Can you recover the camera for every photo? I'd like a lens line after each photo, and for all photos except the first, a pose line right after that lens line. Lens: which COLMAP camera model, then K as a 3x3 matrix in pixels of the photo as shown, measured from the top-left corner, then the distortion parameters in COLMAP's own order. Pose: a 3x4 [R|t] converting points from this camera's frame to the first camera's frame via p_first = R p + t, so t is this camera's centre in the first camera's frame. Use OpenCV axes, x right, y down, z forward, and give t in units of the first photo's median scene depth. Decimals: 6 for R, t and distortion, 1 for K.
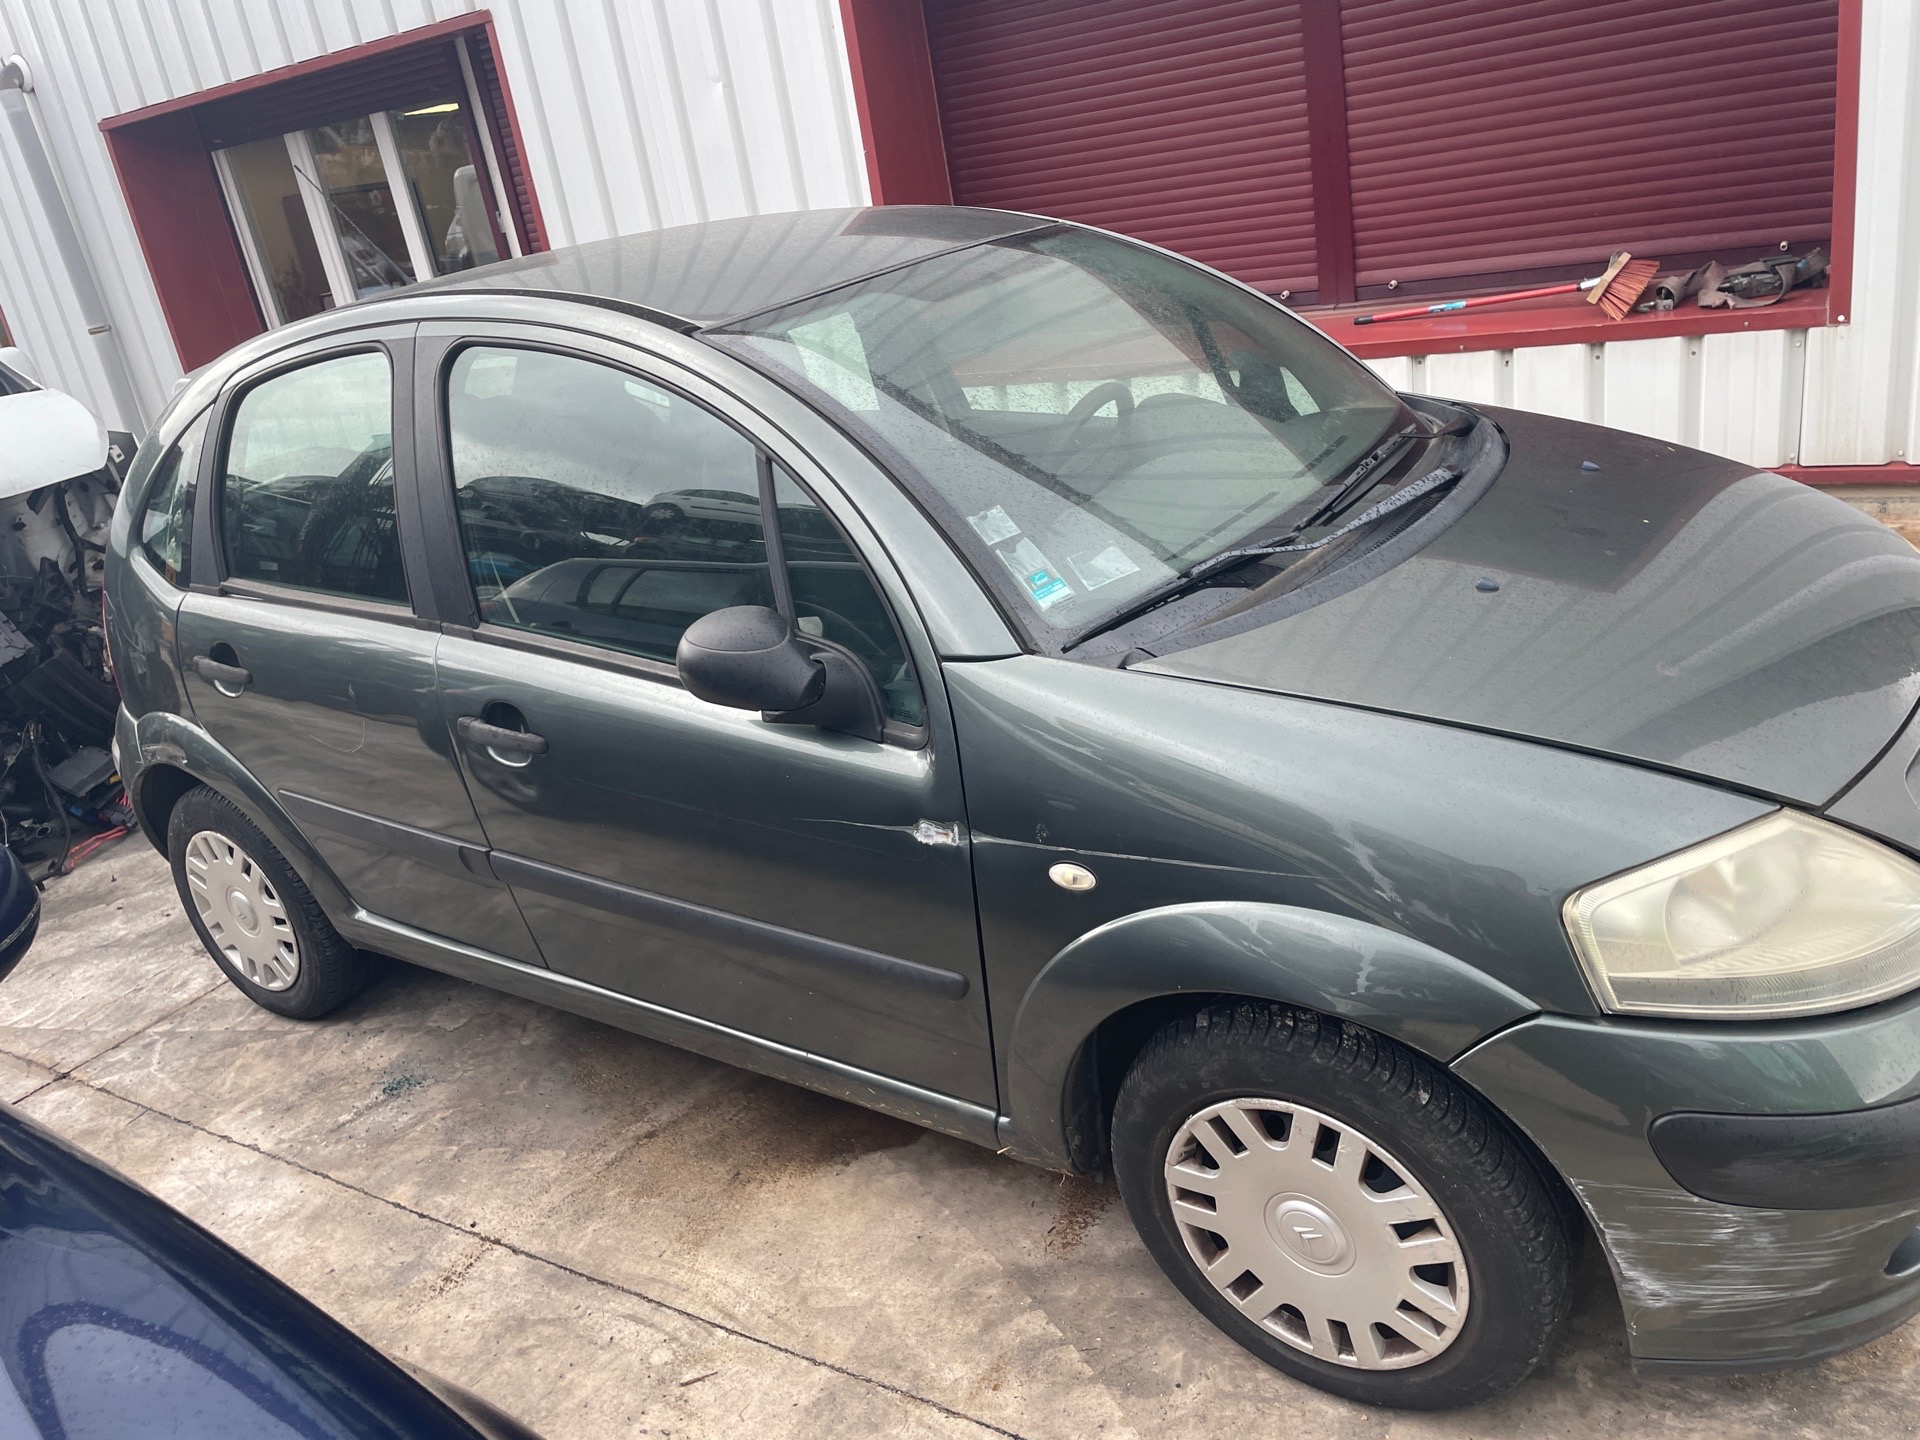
lens RADIAL K [[1494.6, 0, 953.8], [0, 1494.6, 725.0], [0, 0, 1]] dist [0.073619, -0.091527]
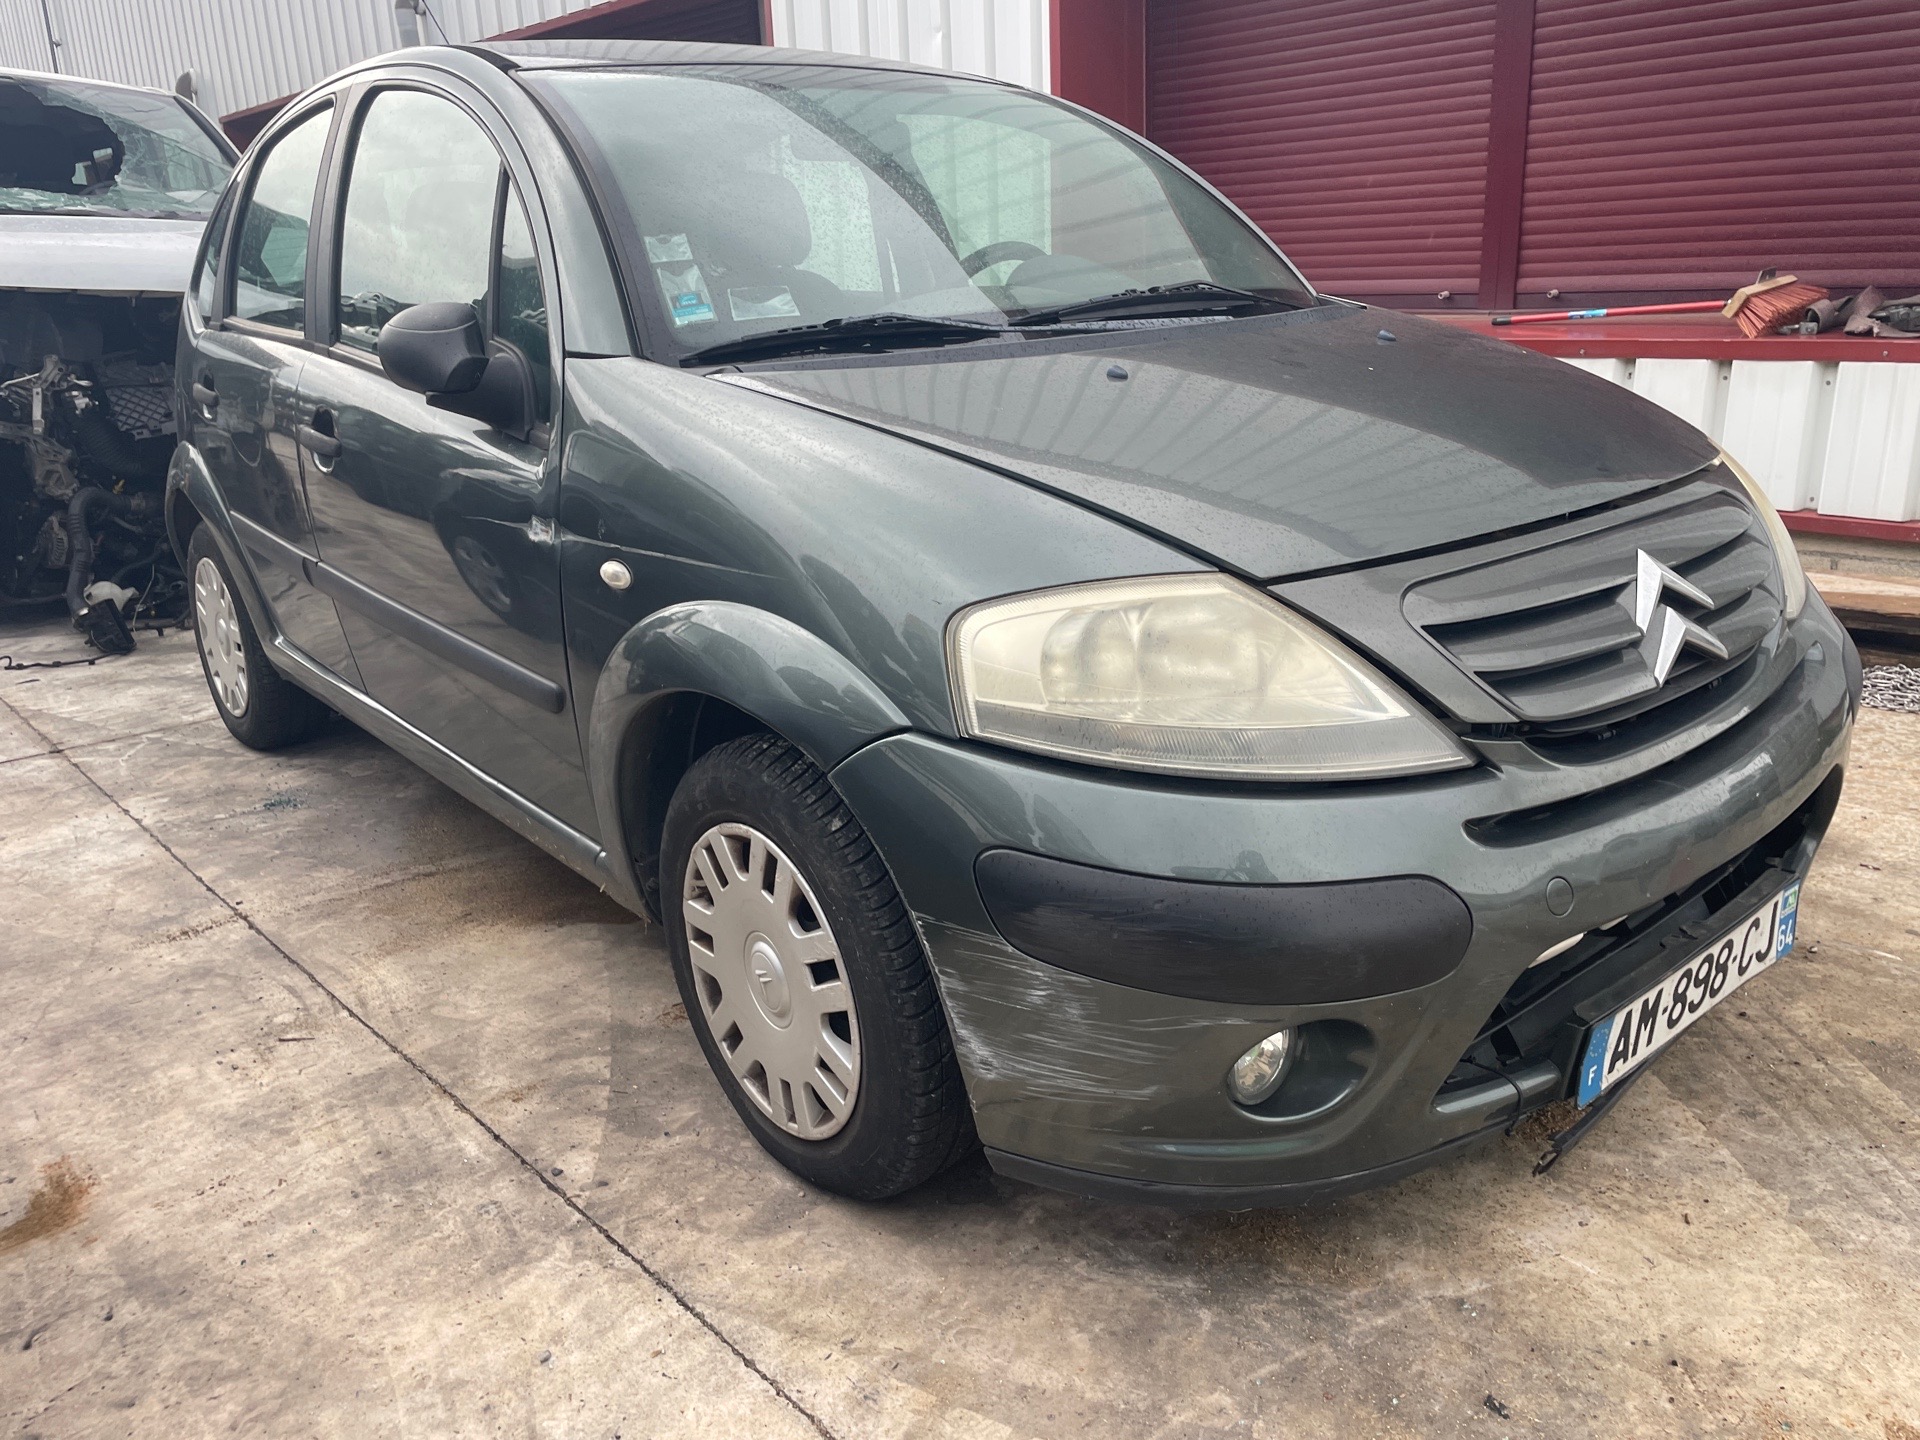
lens RADIAL K [[1494.6, 0, 953.1], [0, 1494.6, 718.3], [0, 0, 1]] dist [0.073619, -0.091527]
pose [[0.953873, 0.197366, -0.226213, 0.468826], [-0.208122, 0.977796, -0.024483, 0.150641], [0.216358, 0.070434, 0.973770, 0.066374]]
